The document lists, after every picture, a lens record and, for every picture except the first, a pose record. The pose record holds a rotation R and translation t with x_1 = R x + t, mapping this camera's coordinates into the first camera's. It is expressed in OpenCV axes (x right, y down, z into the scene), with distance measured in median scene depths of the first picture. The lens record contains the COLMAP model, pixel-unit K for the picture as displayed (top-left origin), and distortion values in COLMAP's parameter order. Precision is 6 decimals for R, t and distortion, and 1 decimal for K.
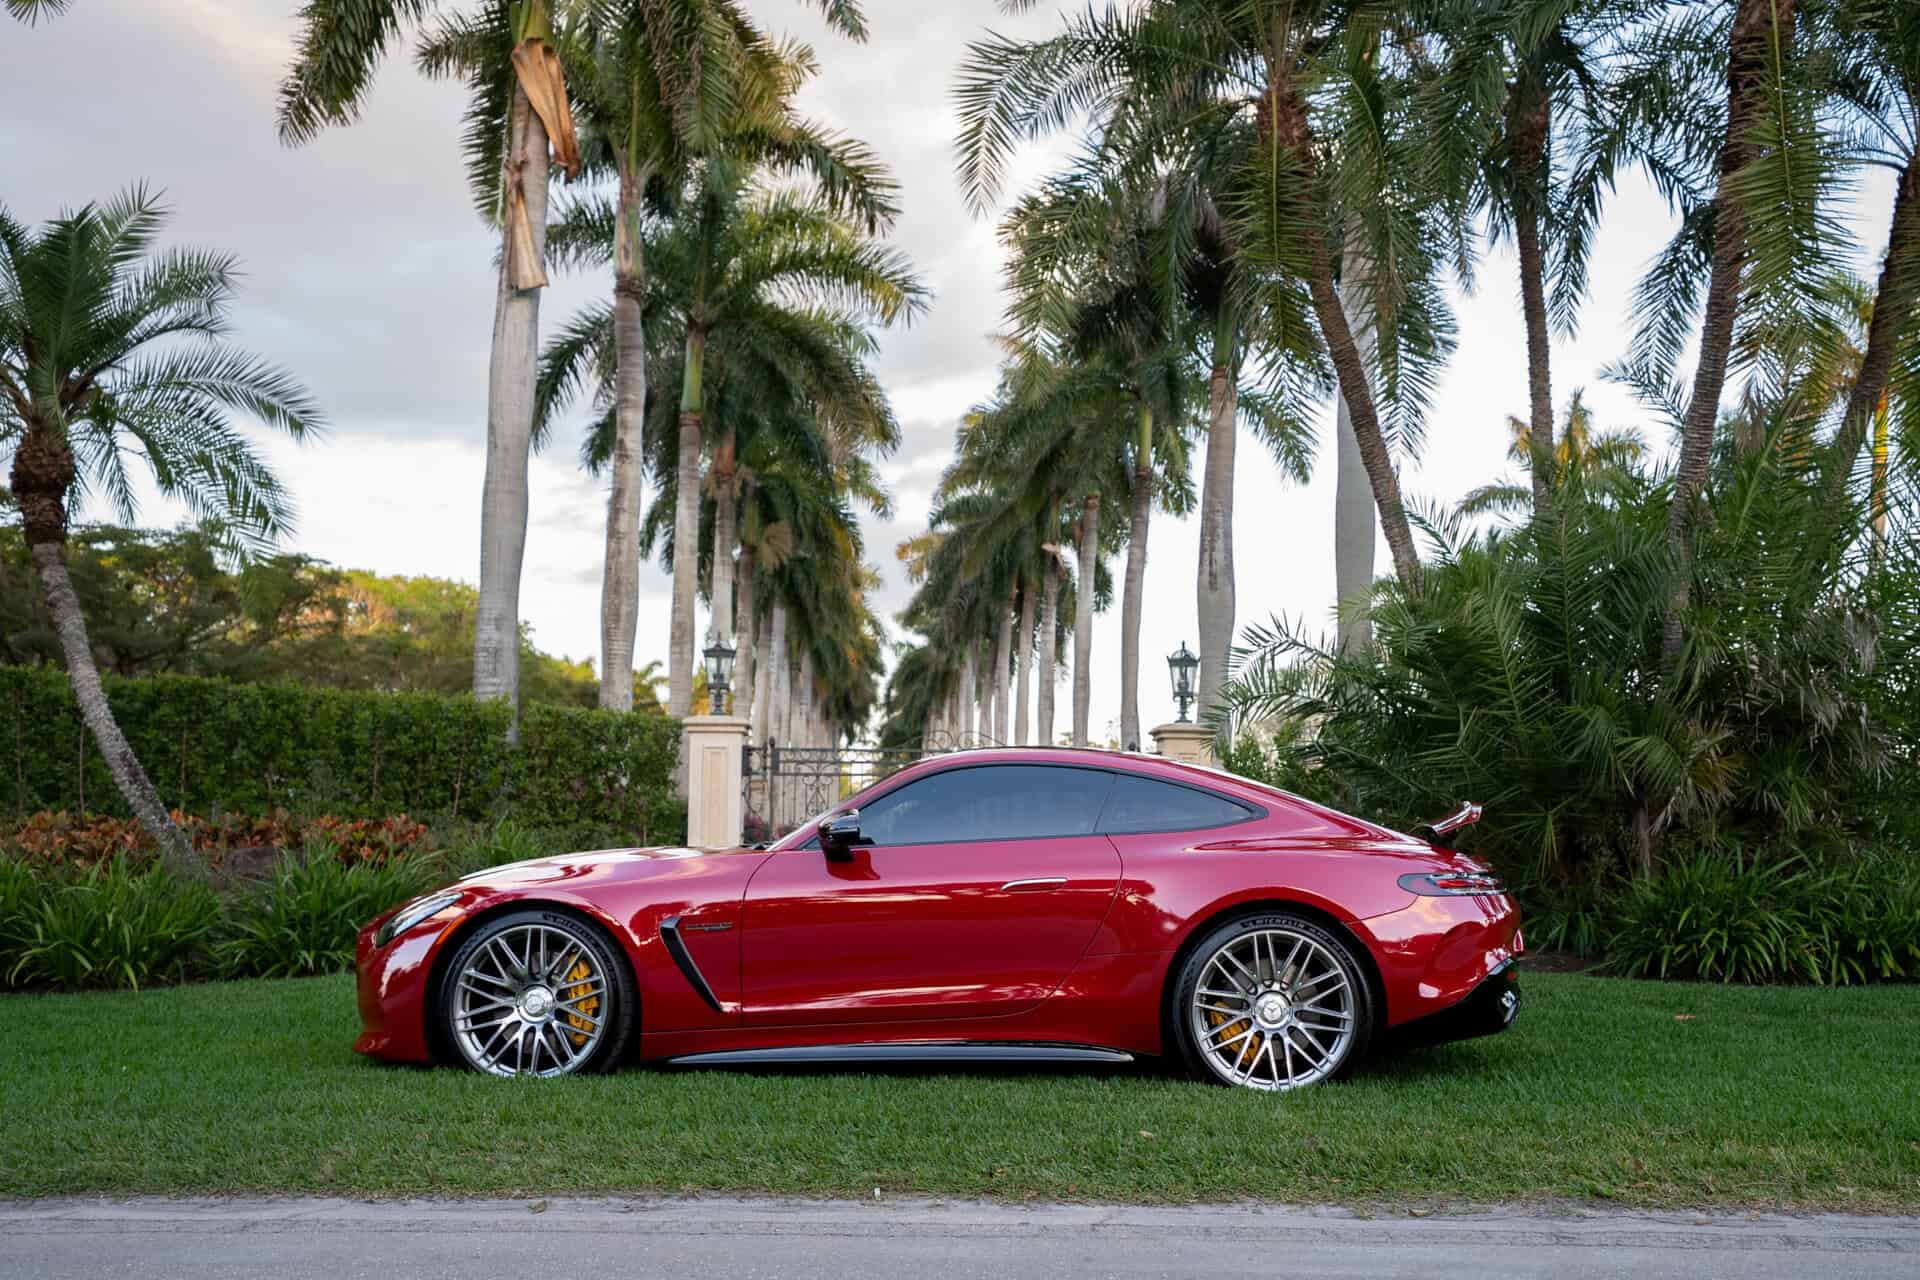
lens RADIAL K [[1564.1, 0, 1092.6], [0, 1564.1, 712.0], [0, 0, 1]] dist [0.009542, 0.011401]
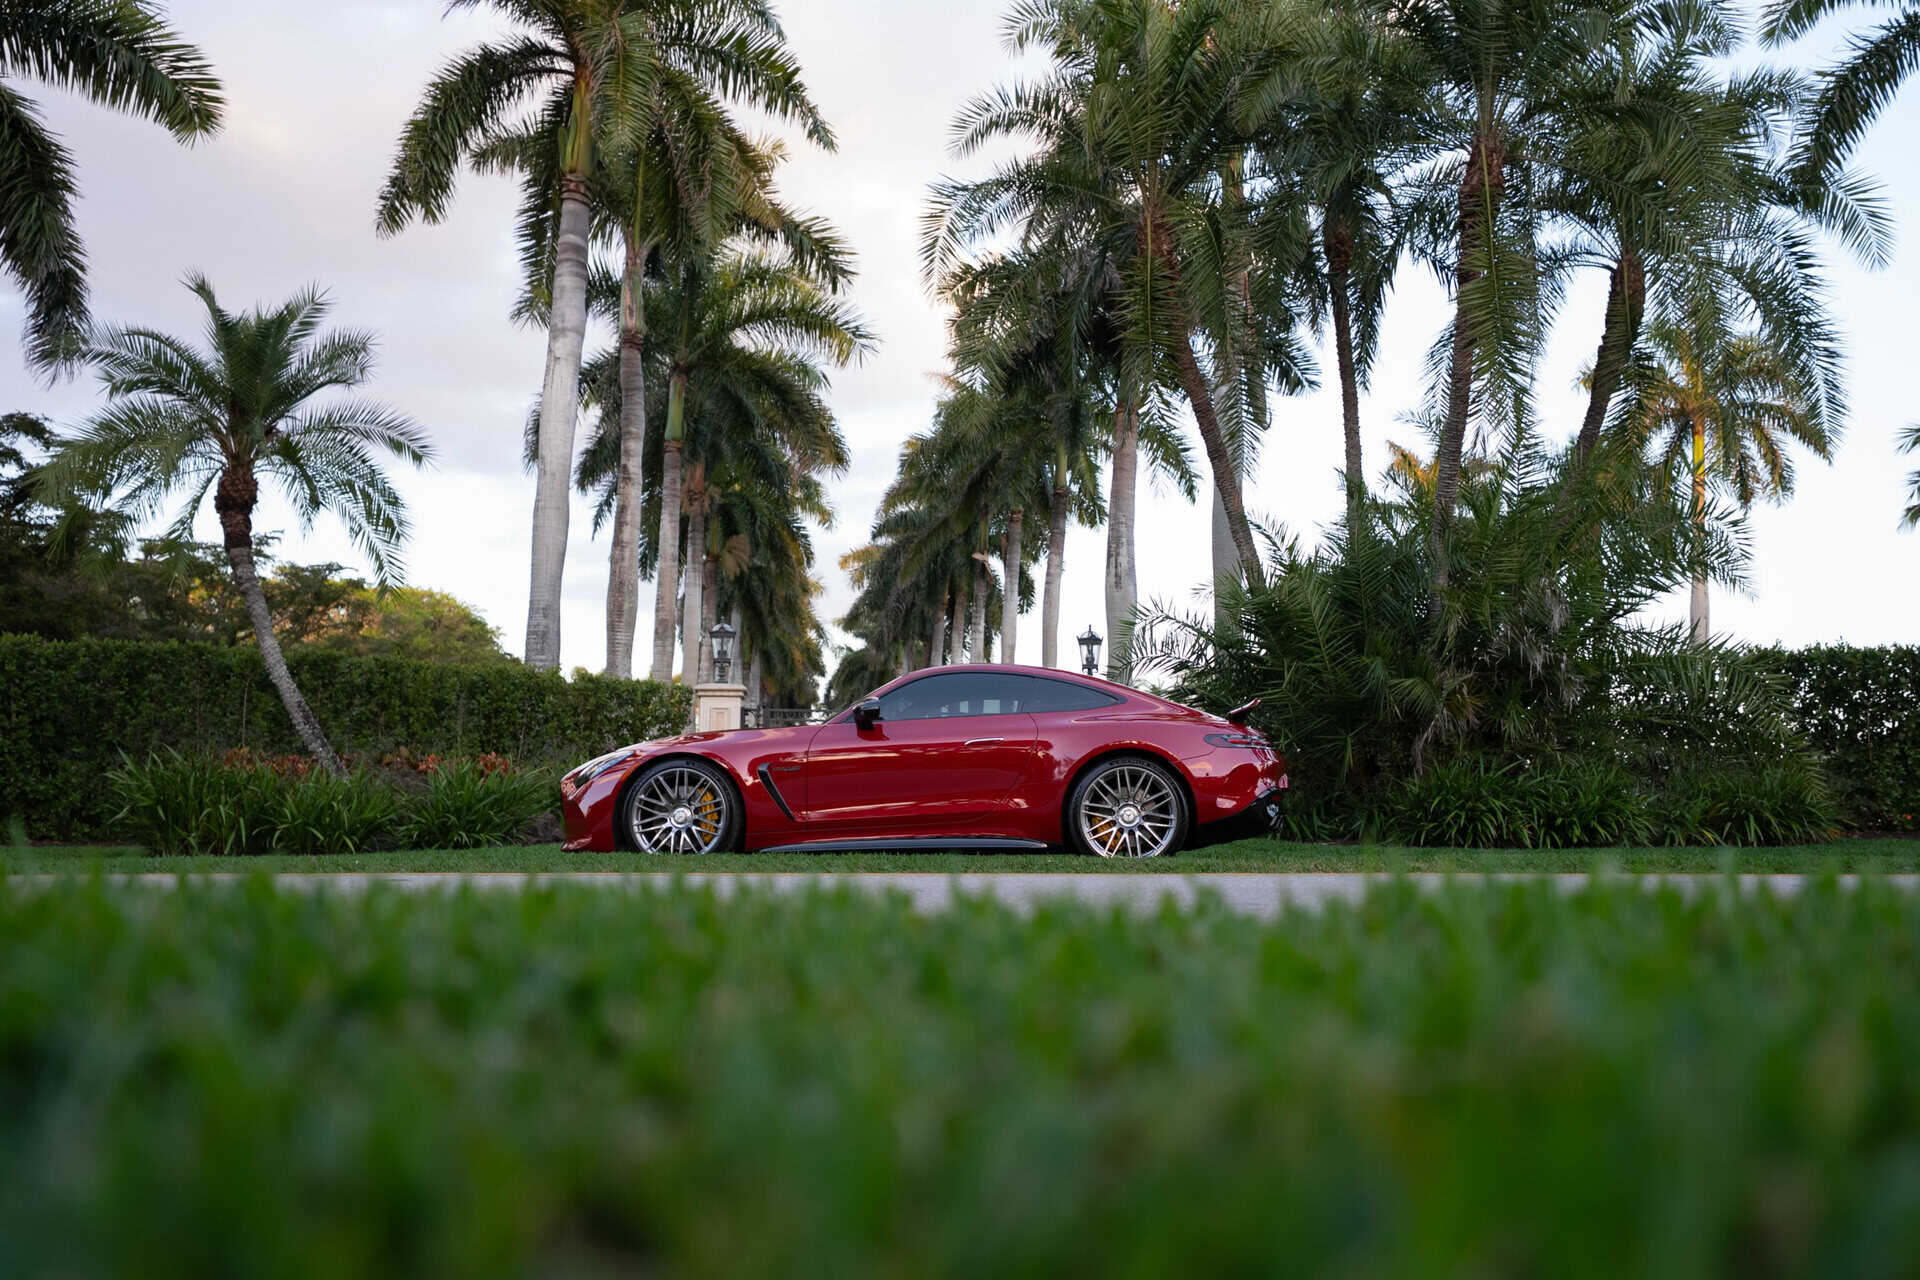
lens RADIAL K [[1482.4, 0, 1029.7], [0, 1482.4, 633.3], [0, 0, 1]] dist [0.010773, 0.003234]
pose [[0.999955, -0.003250, 0.008872, -0.001109], [0.003737, 0.998457, -0.055401, 0.027511], [-0.008678, 0.055432, 0.998425, -0.189488]]
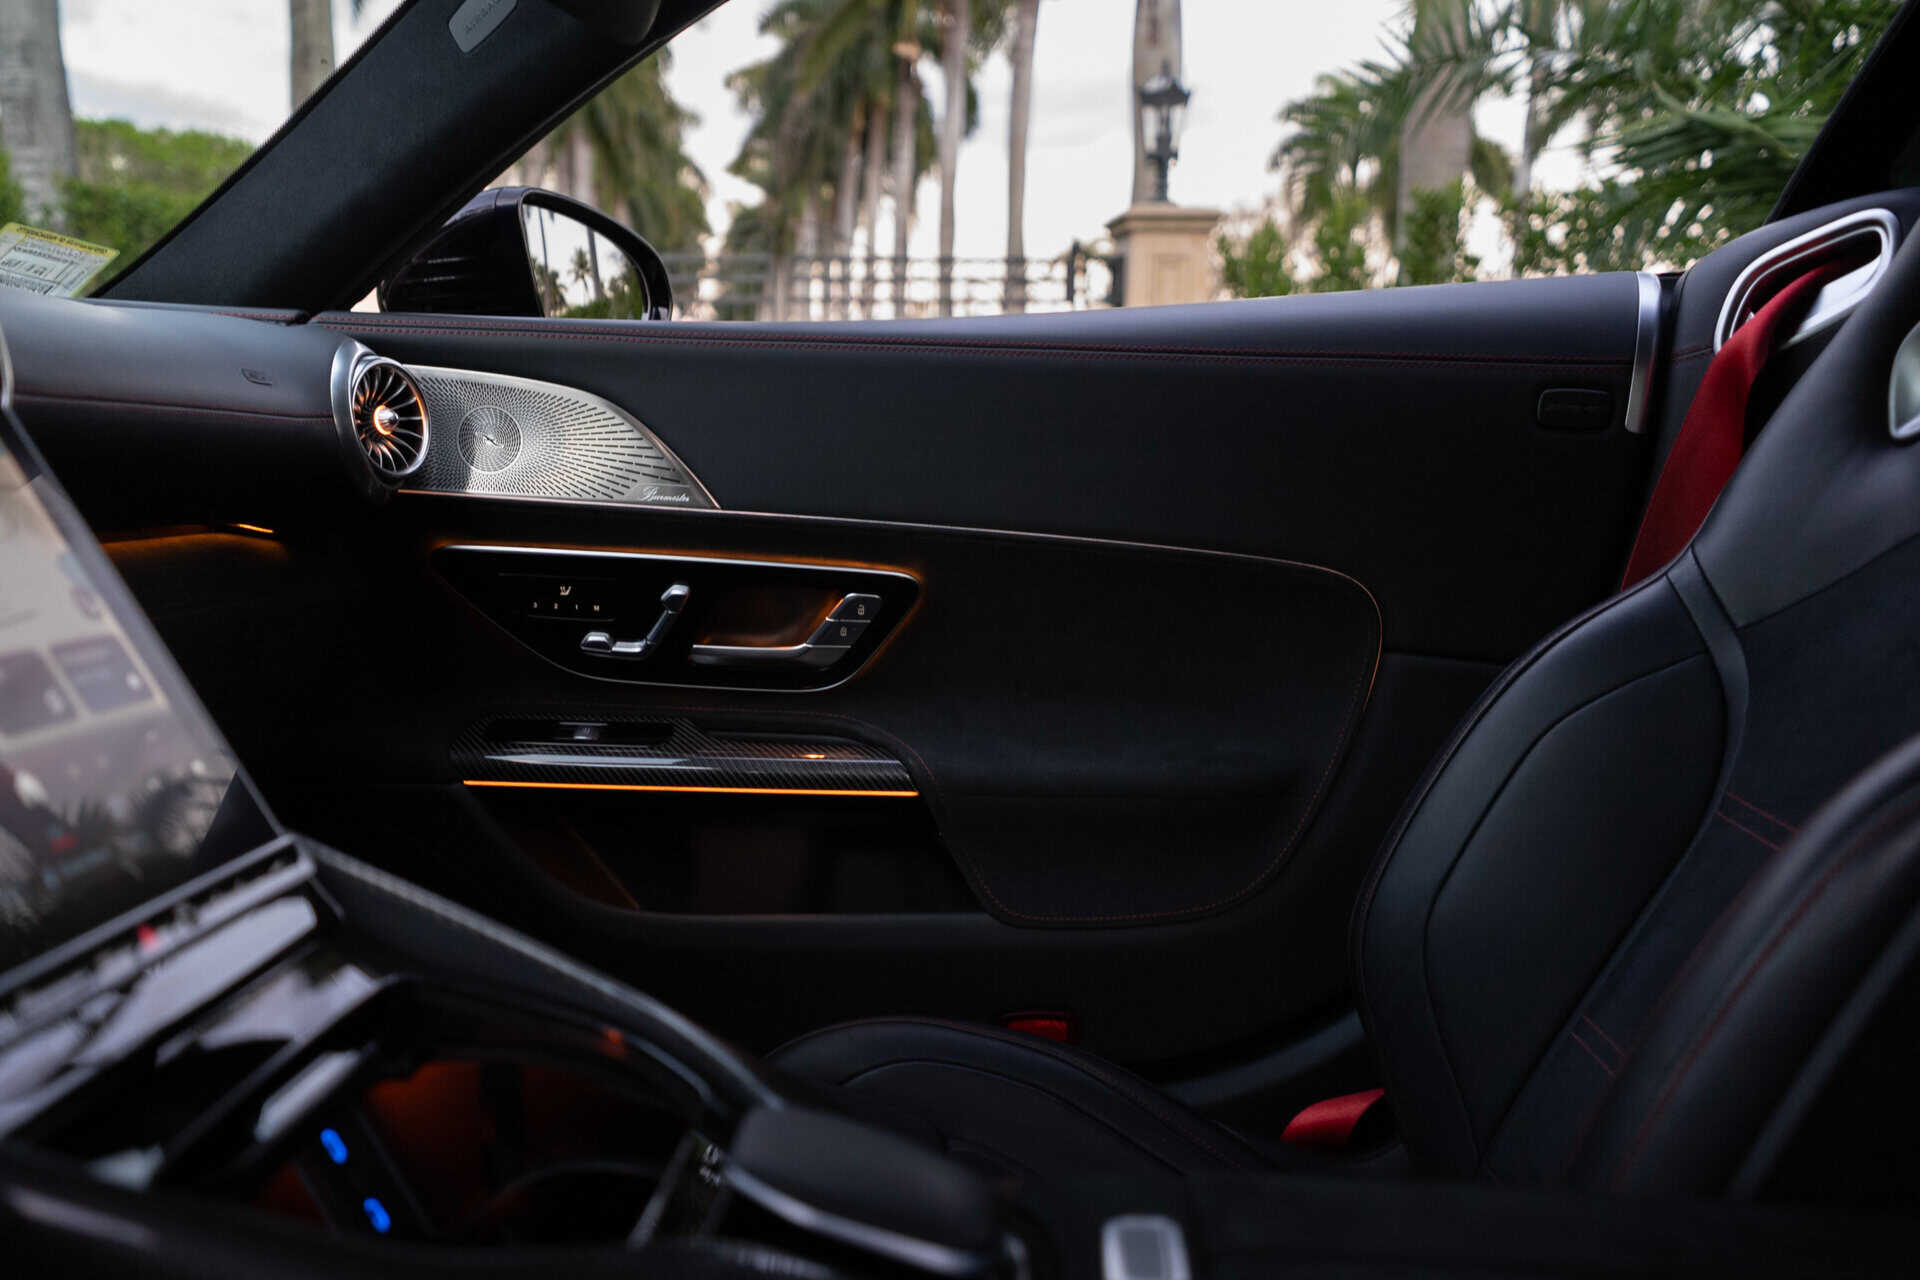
lens RADIAL K [[1630.3, 0, 960.0], [0, 1630.3, 640.0], [0, 0, 1]] dist [-0.122992, 0.004012]
pose [[0.999930, -0.003146, 0.011405, -0.026001], [0.000654, 0.977219, 0.212235, 0.038594], [-0.011813, -0.212212, 0.977152, 0.364698]]
